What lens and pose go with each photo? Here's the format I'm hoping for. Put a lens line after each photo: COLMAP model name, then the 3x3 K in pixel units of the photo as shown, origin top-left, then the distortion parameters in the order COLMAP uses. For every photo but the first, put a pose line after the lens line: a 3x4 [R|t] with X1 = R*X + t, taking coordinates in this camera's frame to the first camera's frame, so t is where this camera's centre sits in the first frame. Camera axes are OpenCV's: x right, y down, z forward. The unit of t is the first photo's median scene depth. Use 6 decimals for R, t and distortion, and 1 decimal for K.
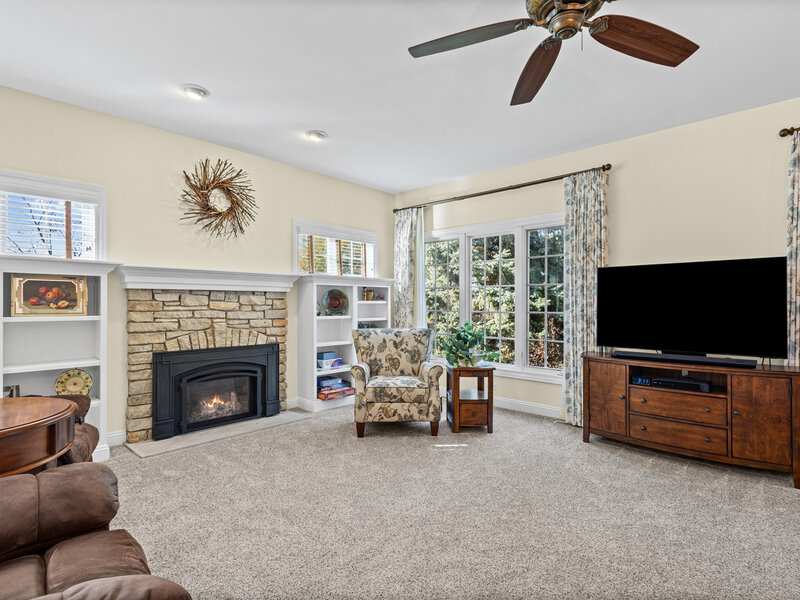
lens RADIAL K [[416.8, 0, 400.0], [0, 416.8, 300.0], [0, 0, 1]] dist [-0.003426, -0.000219]
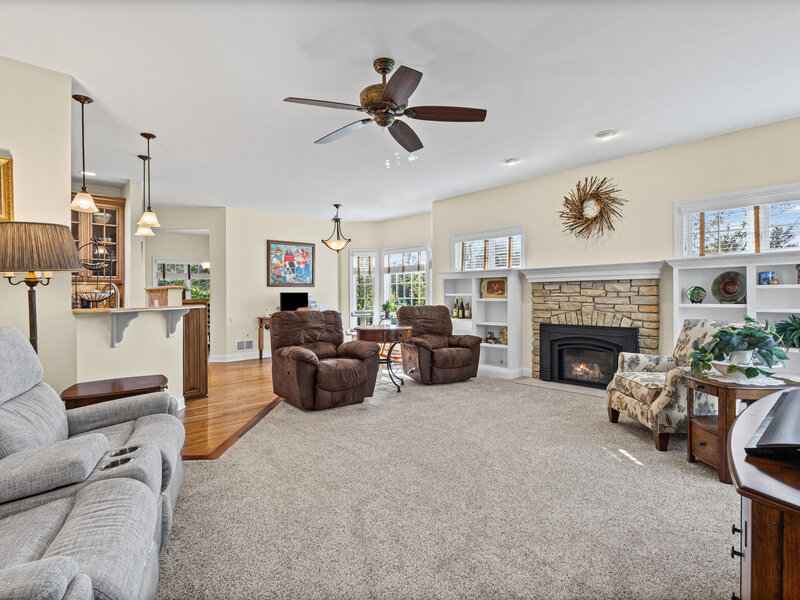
lens RADIAL K [[420.6, 0, 400.4], [0, 420.6, 275.3], [0, 0, 1]] dist [0.002273, 0.000621]
pose [[-0.079014, -0.049451, -0.995646, 0.907903], [0.014348, 0.998609, -0.050736, 0.018273], [0.996770, -0.018294, -0.078194, 0.540782]]
